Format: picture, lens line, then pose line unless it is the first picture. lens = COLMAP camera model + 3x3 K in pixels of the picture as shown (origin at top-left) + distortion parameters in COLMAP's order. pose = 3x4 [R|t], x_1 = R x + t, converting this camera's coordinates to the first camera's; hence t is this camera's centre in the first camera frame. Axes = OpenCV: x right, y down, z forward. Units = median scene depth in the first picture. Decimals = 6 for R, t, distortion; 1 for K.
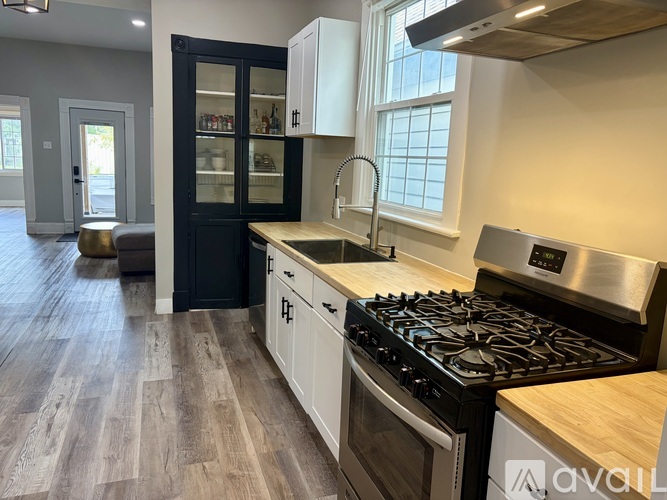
lens RADIAL K [[504.7, 0, 331.0], [0, 504.7, 247.4], [0, 0, 1]] dist [0.001829, -0.011782]
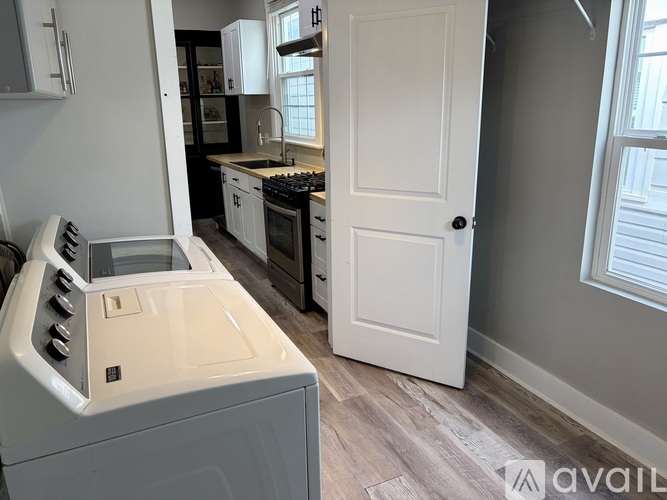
lens RADIAL K [[504.7, 0, 337.8], [0, 504.7, 253.0], [0, 0, 1]] dist [0.001829, -0.011782]
pose [[0.991243, -0.090250, 0.096400, 0.058487], [0.078274, 0.989499, 0.121509, 0.093616], [-0.106354, -0.112899, 0.987898, -0.615172]]
